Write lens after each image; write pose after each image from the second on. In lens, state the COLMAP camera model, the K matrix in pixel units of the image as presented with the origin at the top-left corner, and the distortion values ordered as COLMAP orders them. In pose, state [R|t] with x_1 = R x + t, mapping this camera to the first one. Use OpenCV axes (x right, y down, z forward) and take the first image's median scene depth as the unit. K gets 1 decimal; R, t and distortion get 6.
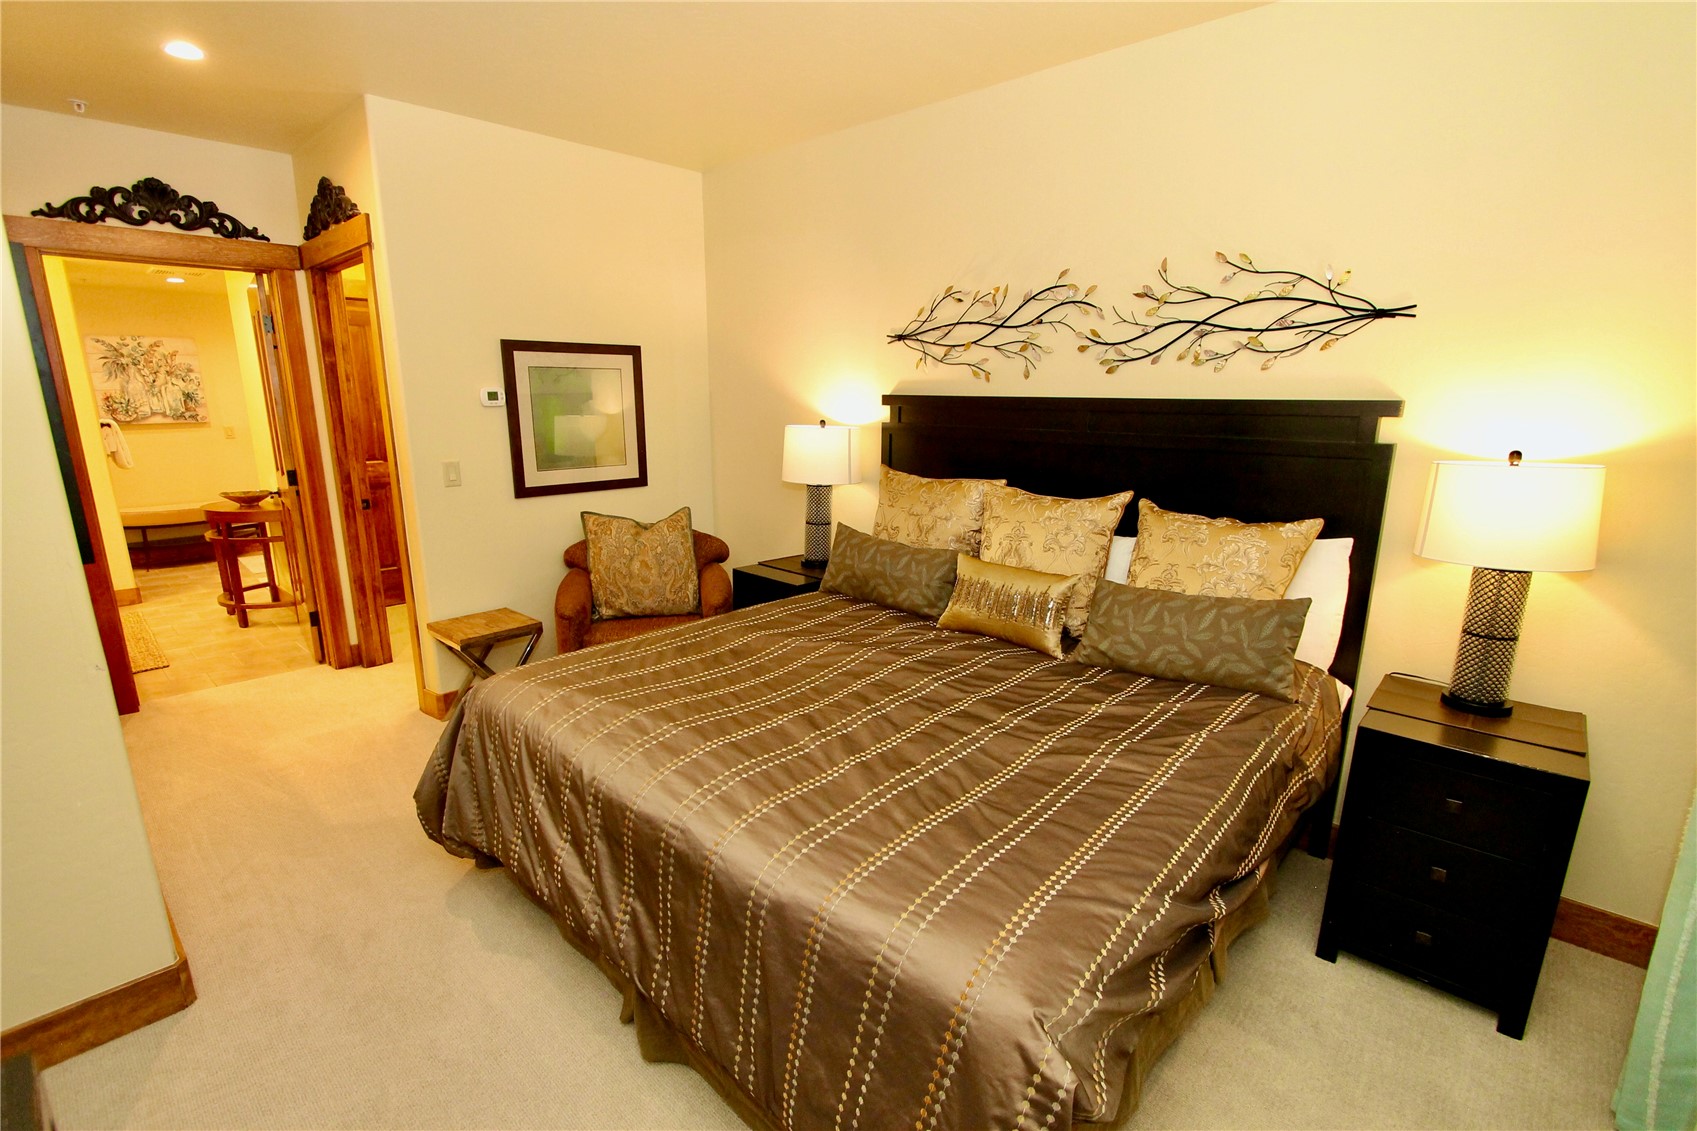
lens RADIAL K [[795.7, 0, 855.6], [0, 795.7, 593.6], [0, 0, 1]] dist [-0.012954, 0.001865]
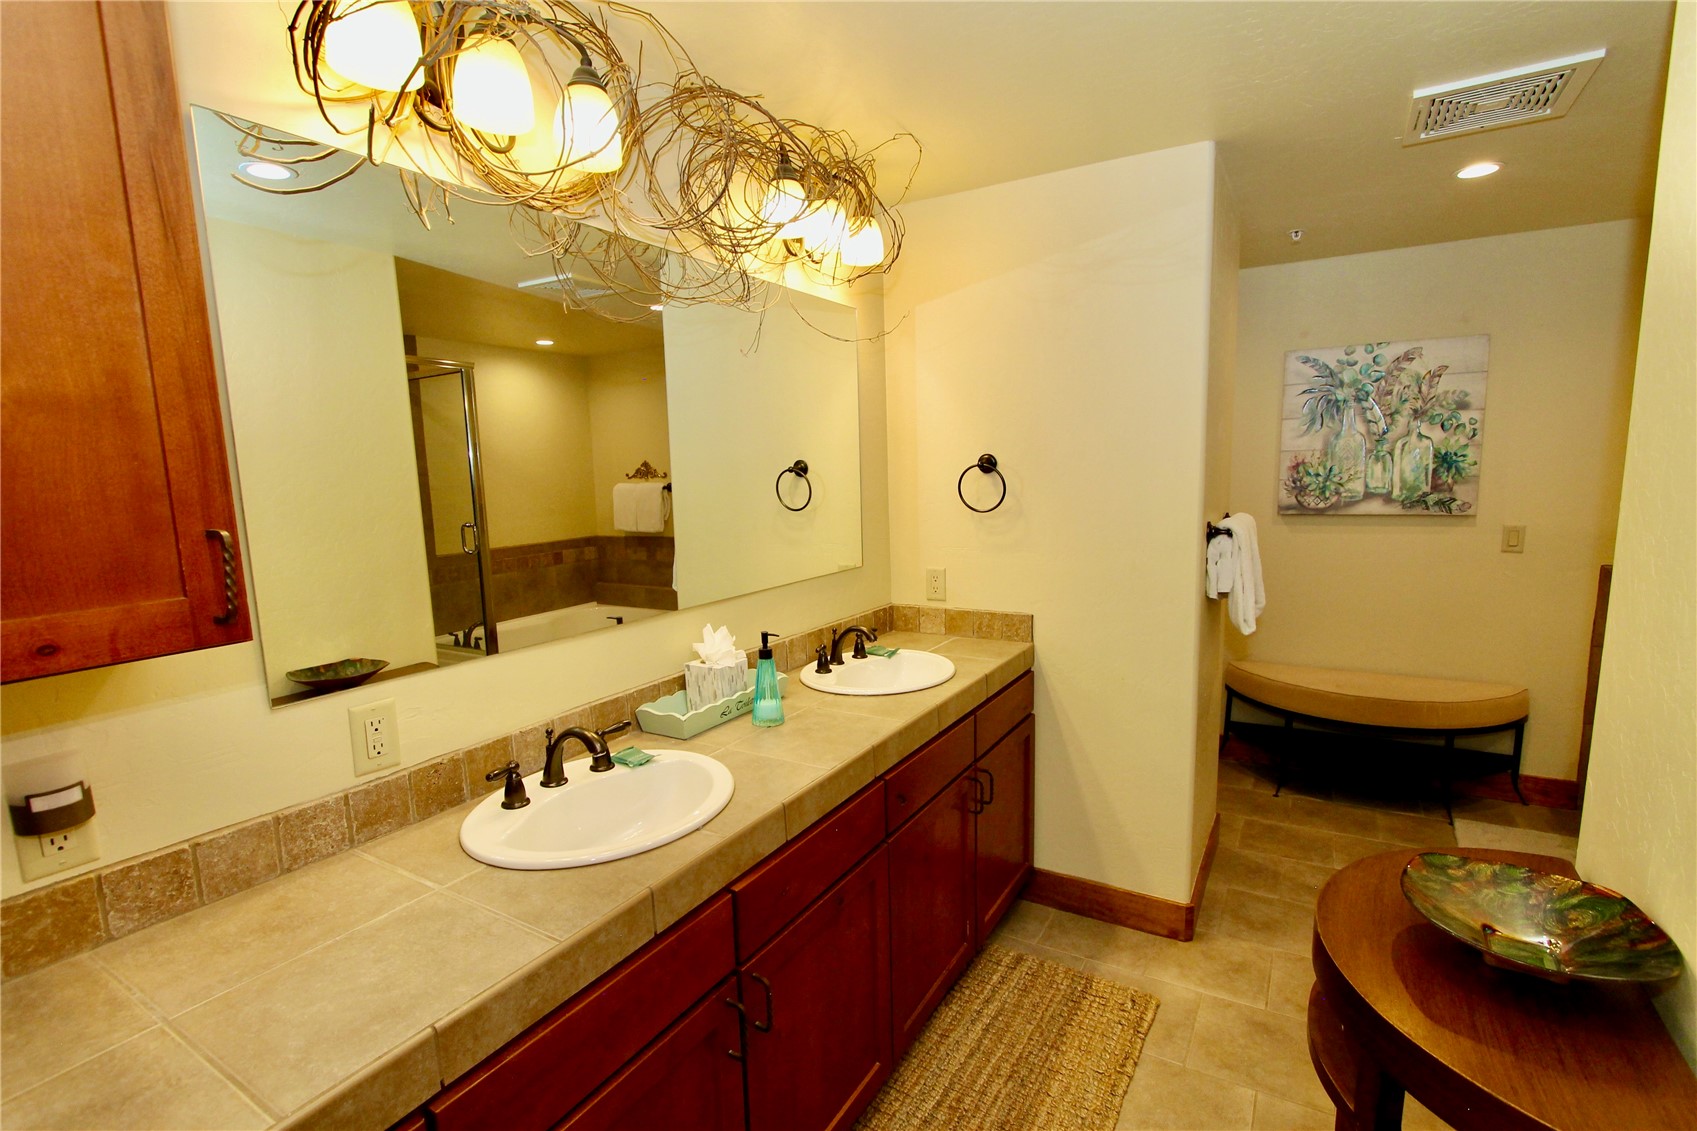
lens RADIAL K [[795.7, 0, 847.8], [0, 795.7, 570.1], [0, 0, 1]] dist [-0.012954, 0.001865]
pose [[0.206993, 0.127520, -0.969996, -0.466218], [-0.211951, 0.973767, 0.082786, -0.153826], [0.955108, 0.188456, 0.228591, 0.578795]]
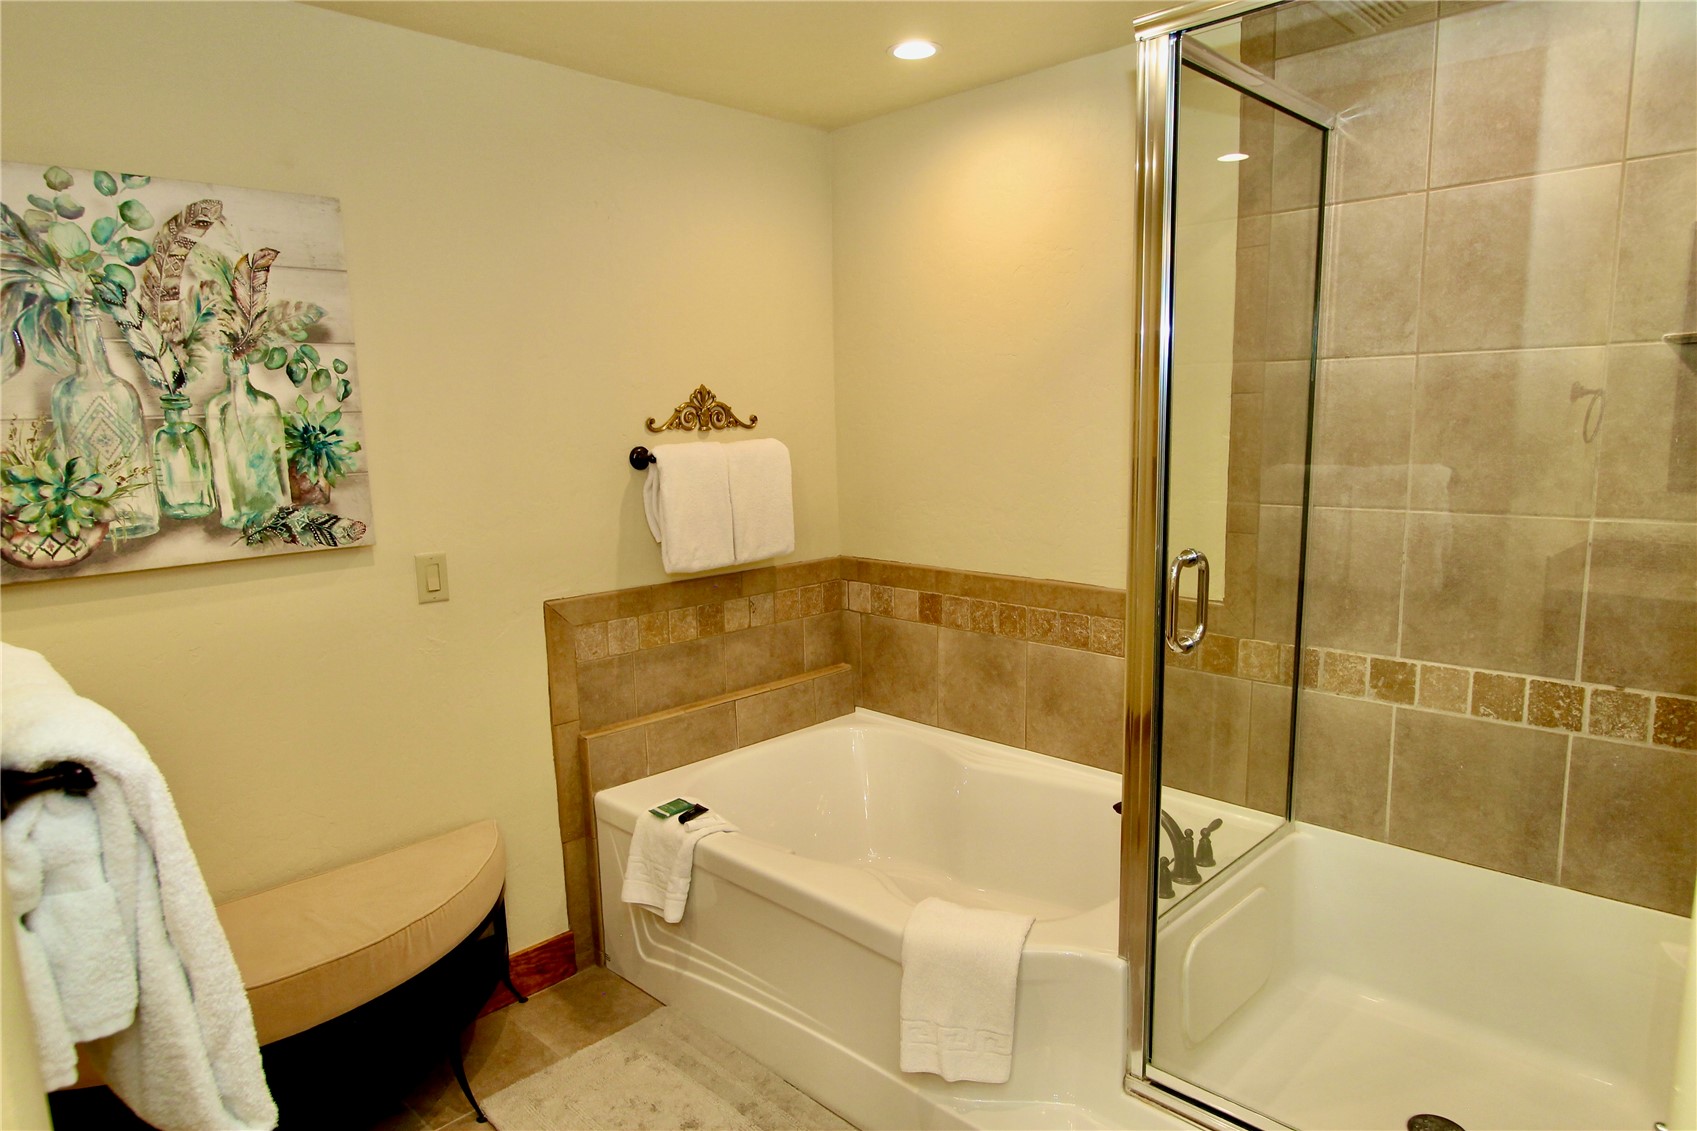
lens RADIAL K [[1009.4, 0, 831.9], [0, 1009.4, 595.6], [0, 0, 1]] dist [-0.003996, -0.001944]
pose [[0.998565, -0.032070, -0.042897, -0.693329], [0.028367, 0.996037, -0.084298, -0.178708], [0.045431, 0.082960, 0.995517, 0.727019]]
